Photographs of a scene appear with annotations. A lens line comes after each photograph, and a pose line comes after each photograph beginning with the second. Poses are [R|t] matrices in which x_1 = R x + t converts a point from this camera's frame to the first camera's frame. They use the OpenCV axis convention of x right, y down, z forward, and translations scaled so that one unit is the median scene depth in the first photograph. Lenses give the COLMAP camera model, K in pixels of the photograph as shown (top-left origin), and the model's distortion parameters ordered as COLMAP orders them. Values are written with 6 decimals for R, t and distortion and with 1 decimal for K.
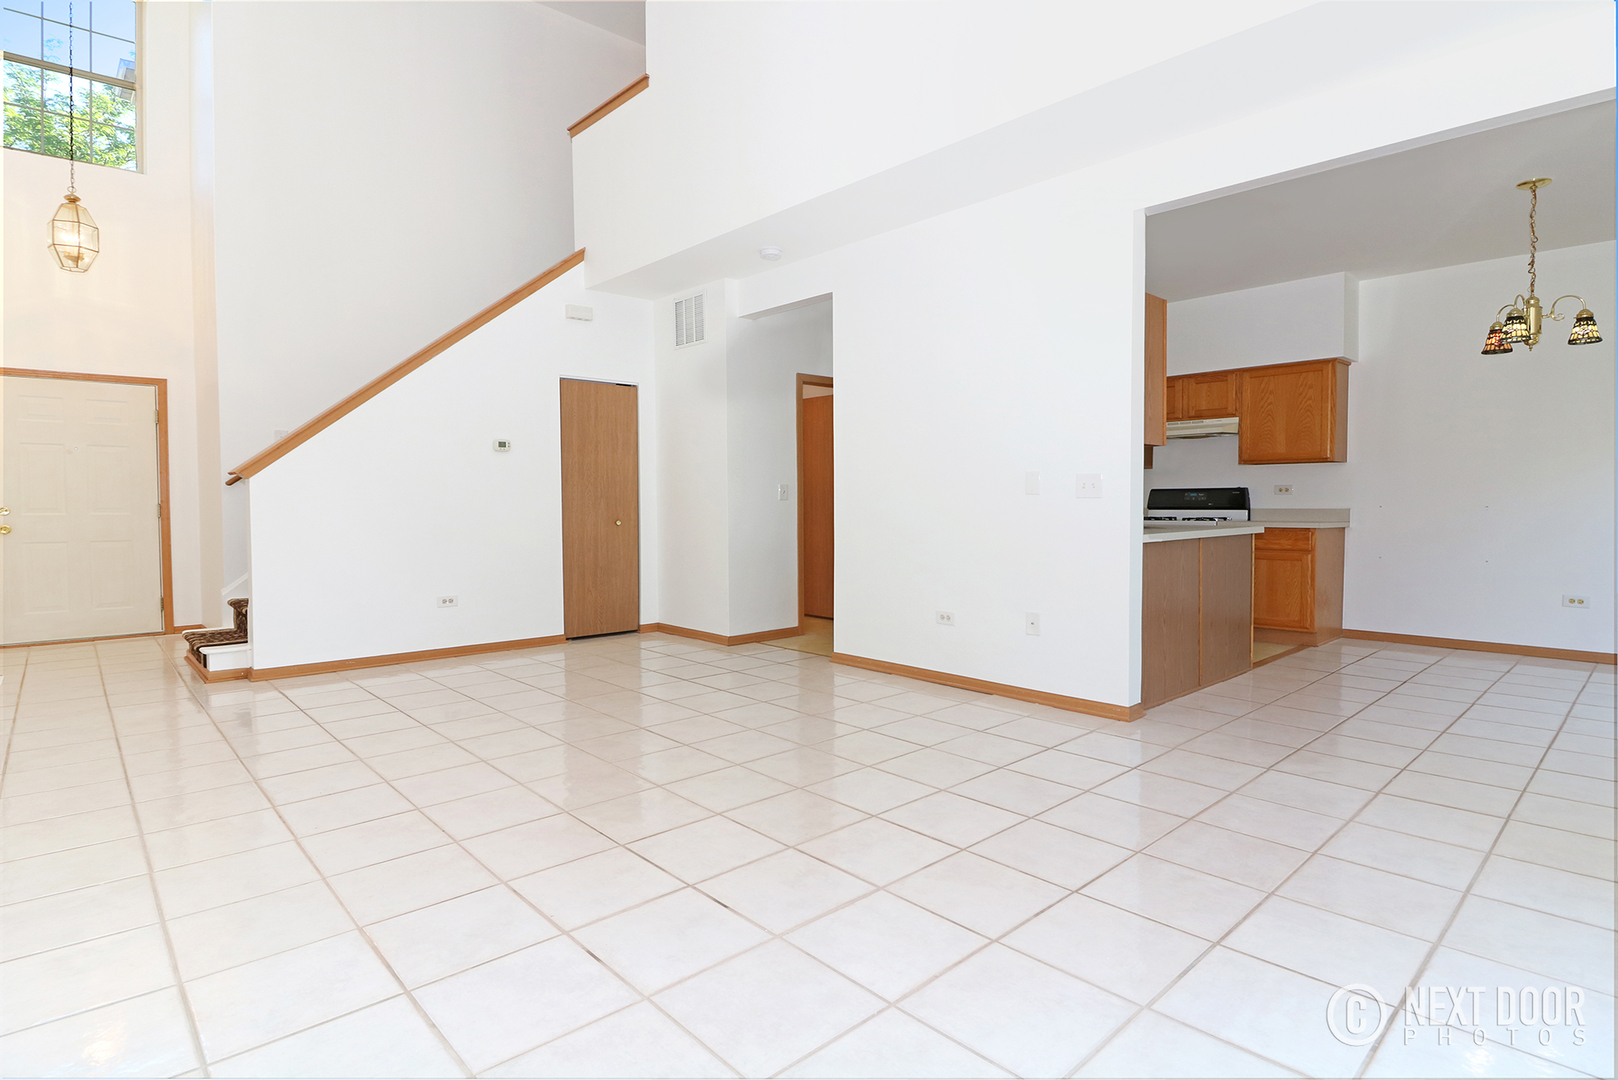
lens RADIAL K [[824.9, 0, 717.9], [0, 824.9, 520.6], [0, 0, 1]] dist [-0.000614, -0.006325]
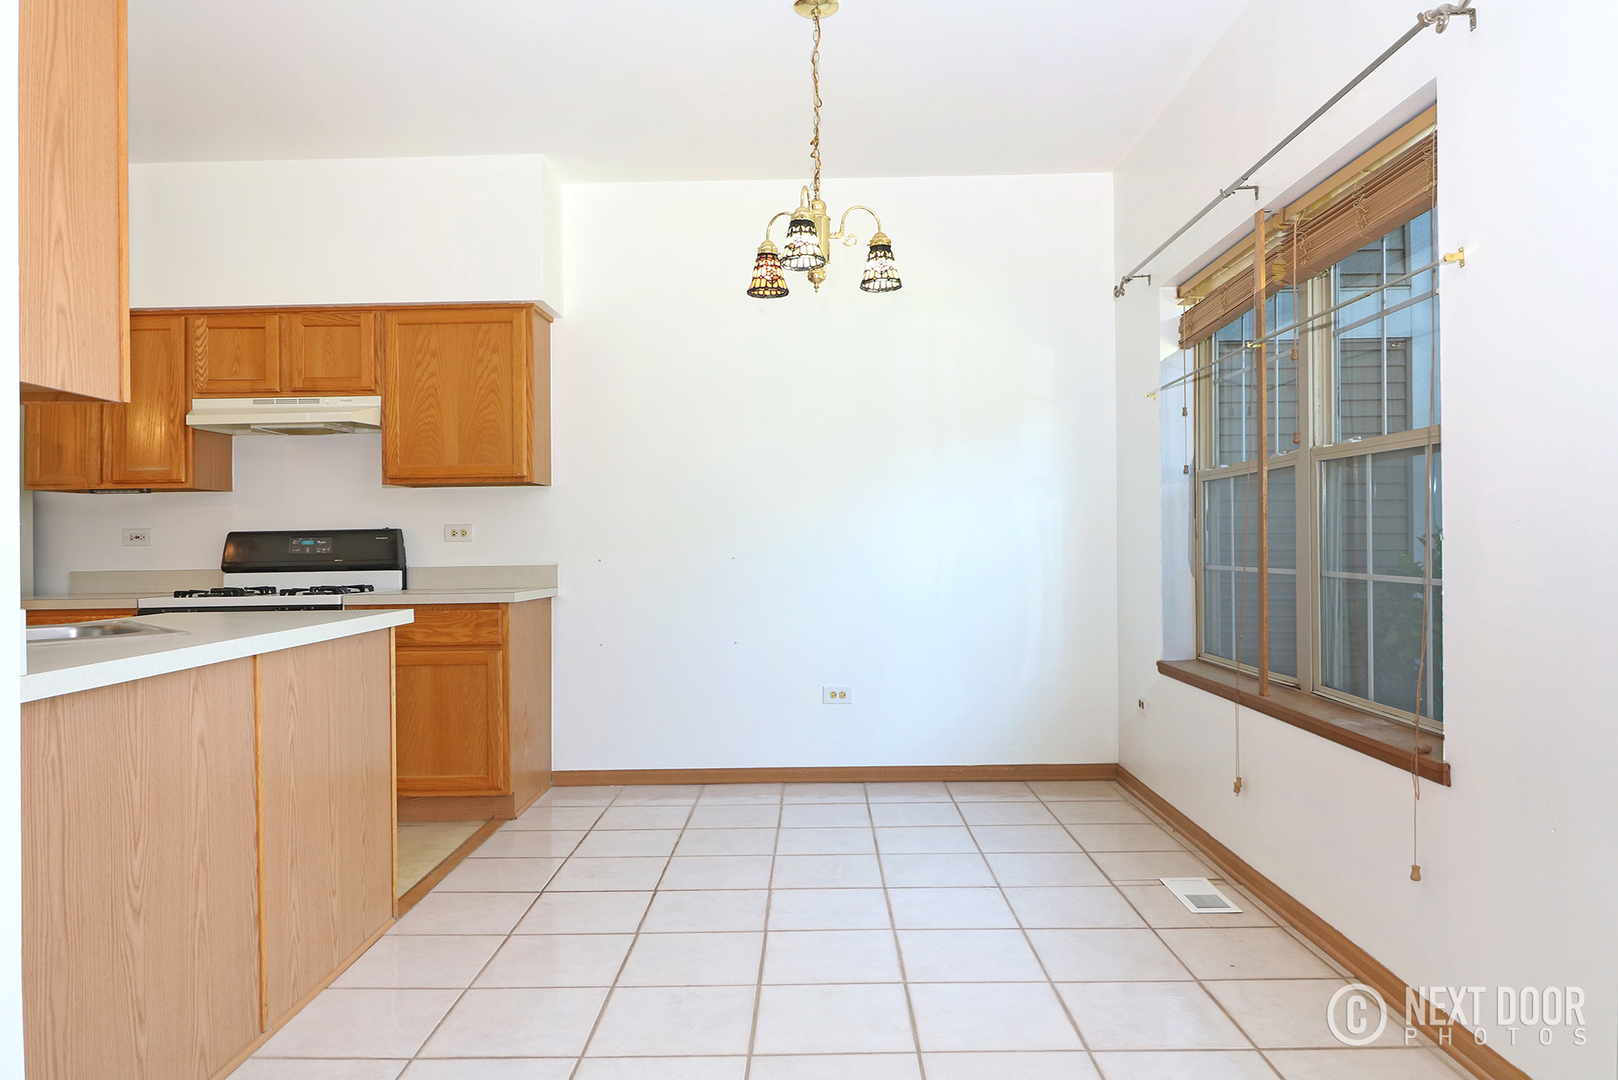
lens RADIAL K [[1236.2, 0, 832.7], [0, 1236.2, 519.2], [0, 0, 1]] dist [0.006134, -0.000559]
pose [[0.634341, 0.005634, 0.773033, 0.210469], [0.030901, 0.998989, -0.032638, -0.012141], [-0.772435, 0.044591, 0.633526, 0.286915]]
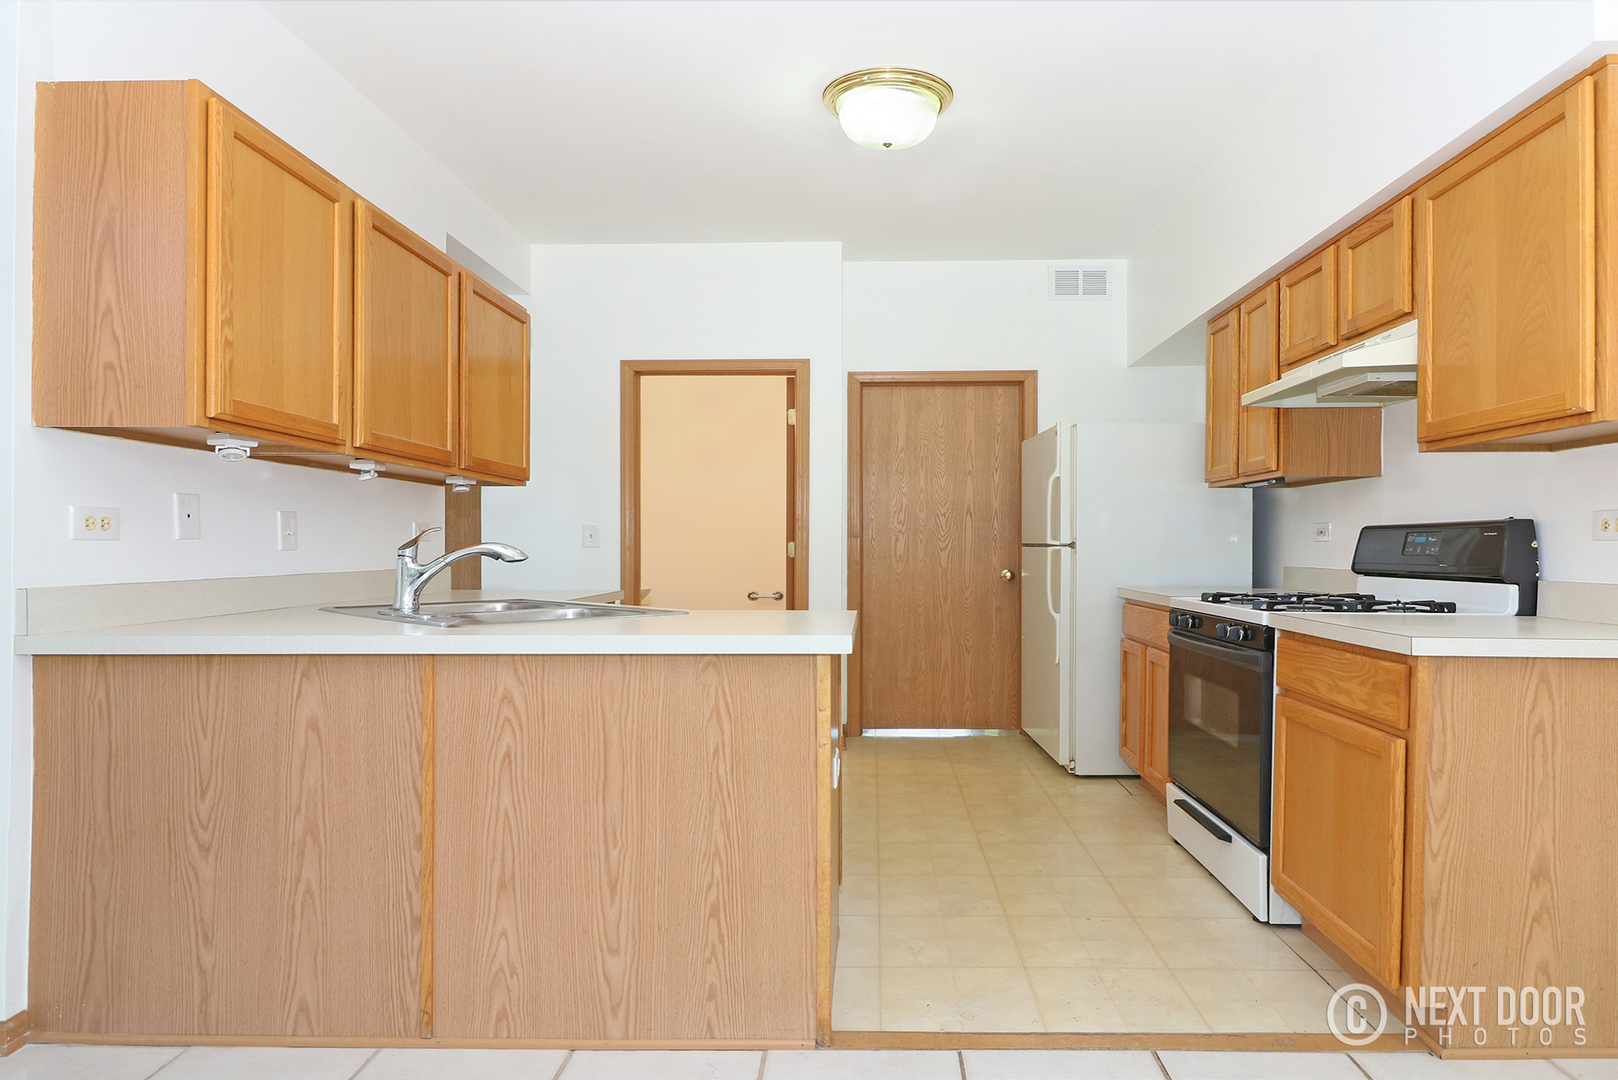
lens RADIAL K [[894.5, 0, 863.5], [0, 894.5, 550.0], [0, 0, 1]] dist [-0.000071, -0.000163]
pose [[0.755663, 0.002335, -0.654956, 0.737059], [-0.014637, 0.999804, -0.013323, -0.019712], [0.654797, 0.019654, 0.755550, 0.586038]]
